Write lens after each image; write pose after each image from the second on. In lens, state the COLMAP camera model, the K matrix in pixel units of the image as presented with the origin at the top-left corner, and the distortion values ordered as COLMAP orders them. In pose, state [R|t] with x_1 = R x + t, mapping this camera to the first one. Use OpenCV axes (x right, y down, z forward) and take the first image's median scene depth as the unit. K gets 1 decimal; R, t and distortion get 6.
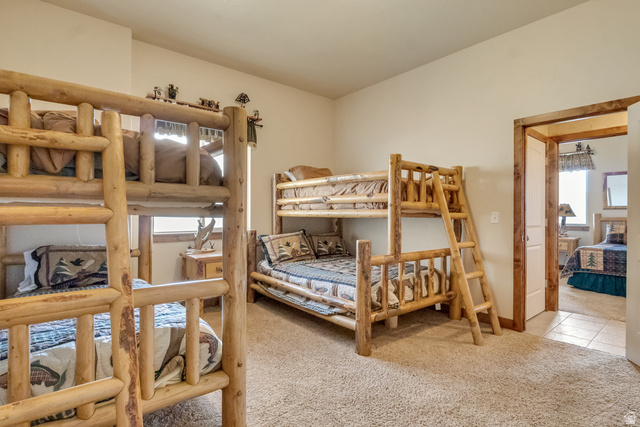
lens RADIAL K [[334.4, 0, 321.0], [0, 334.4, 215.0], [0, 0, 1]] dist [0.003349, 0.000418]
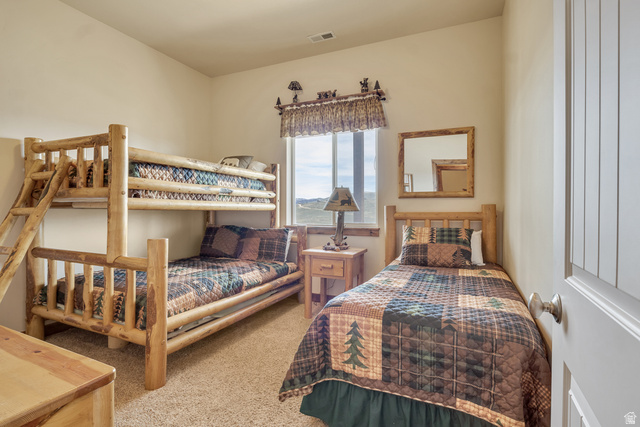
lens RADIAL K [[334.4, 0, 319.1], [0, 334.4, 210.5], [0, 0, 1]] dist [0.003349, 0.000418]
pose [[0.908792, -0.001862, 0.417246, 0.511687], [0.000493, 0.999994, 0.003389, 0.002066], [-0.417250, -0.002874, 0.908787, 0.575057]]
